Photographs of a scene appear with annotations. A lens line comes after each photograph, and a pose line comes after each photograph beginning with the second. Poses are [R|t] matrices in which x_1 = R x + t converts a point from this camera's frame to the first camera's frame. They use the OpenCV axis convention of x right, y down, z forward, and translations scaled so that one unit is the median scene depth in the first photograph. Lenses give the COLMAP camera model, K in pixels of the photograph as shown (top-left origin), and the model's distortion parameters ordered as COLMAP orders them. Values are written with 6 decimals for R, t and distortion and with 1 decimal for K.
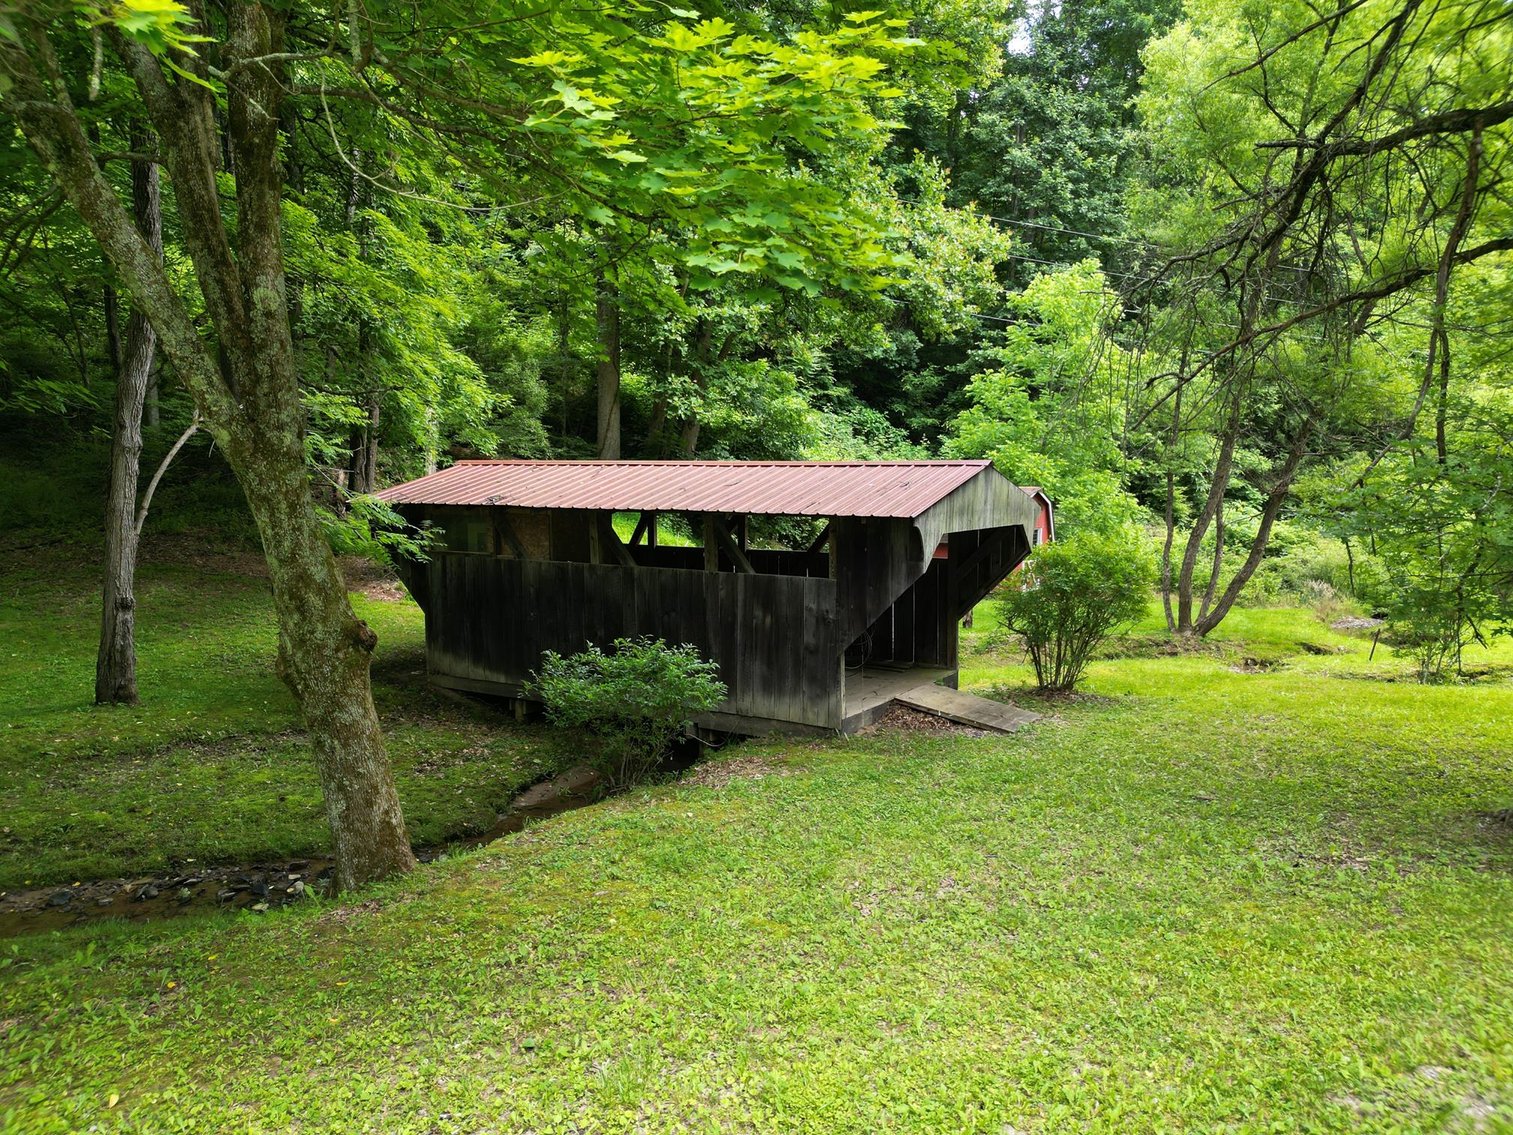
lens RADIAL K [[1058.2, 0, 768.7], [0, 1058.2, 572.0], [0, 0, 1]] dist [0.070203, -0.075503]
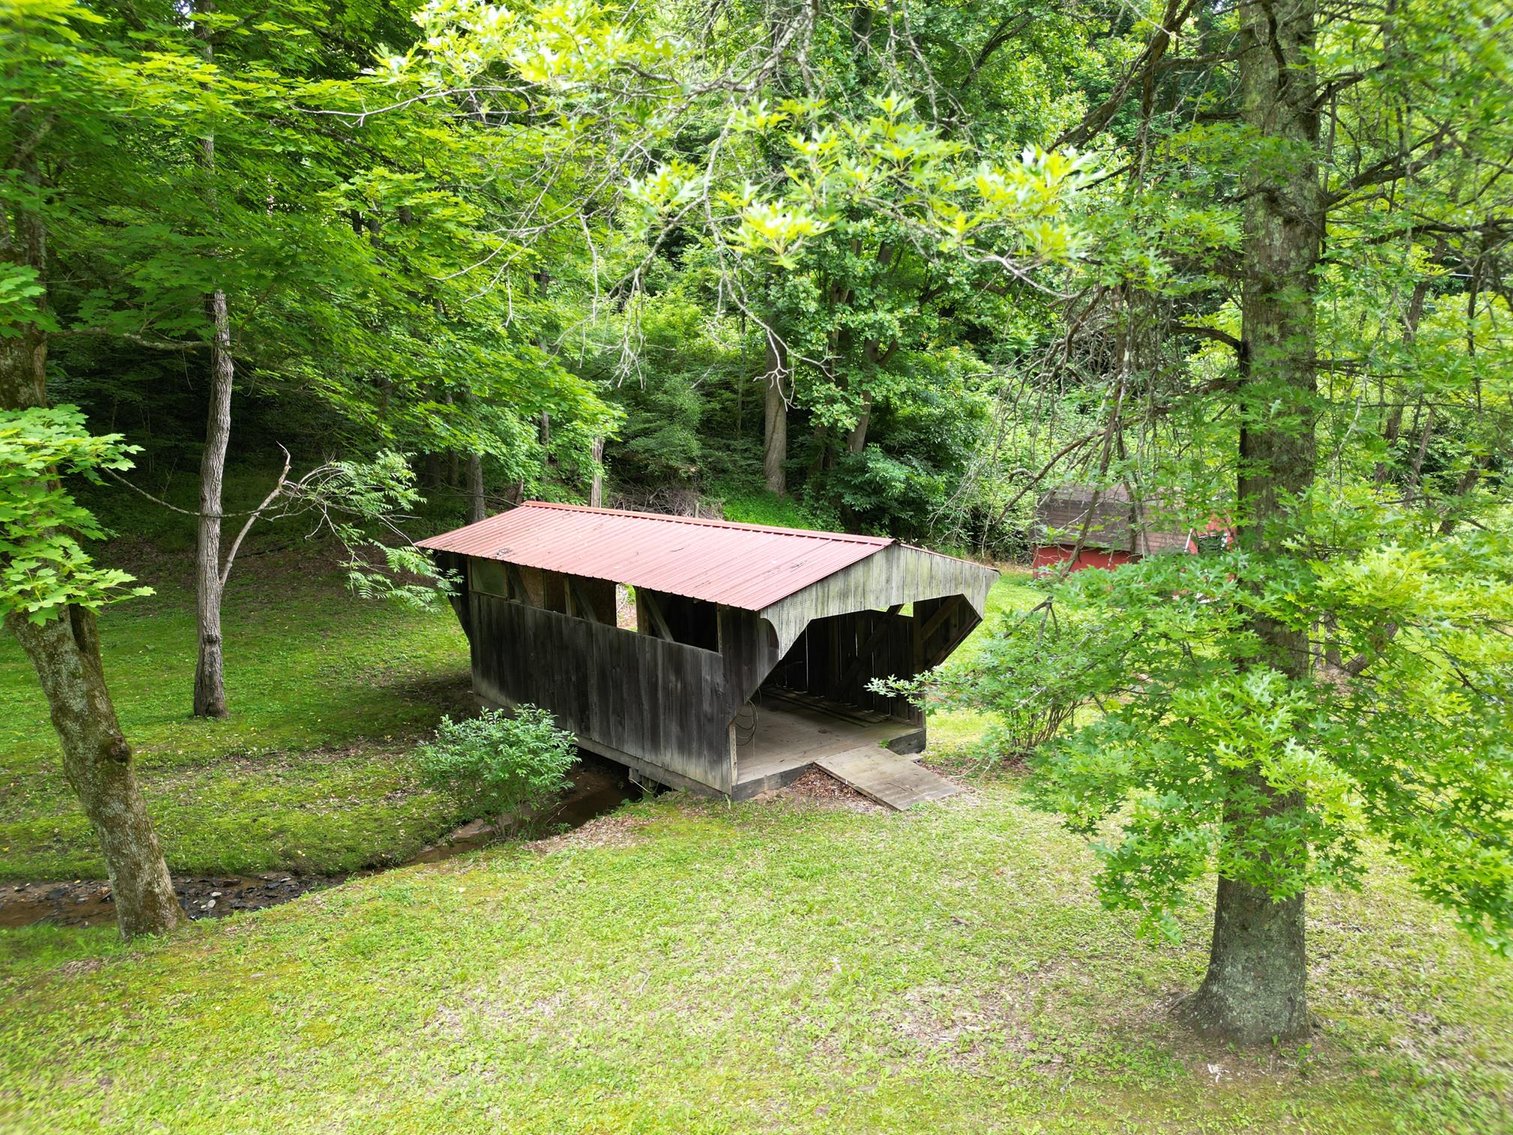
lens RADIAL K [[1056.6, 0, 757.6], [0, 1056.6, 569.5], [0, 0, 1]] dist [0.075133, -0.080388]
pose [[0.952346, 0.029646, -0.303574, 0.388173], [-0.016026, 0.998754, 0.047259, -0.121260], [0.304597, -0.040142, 0.951635, 0.004894]]
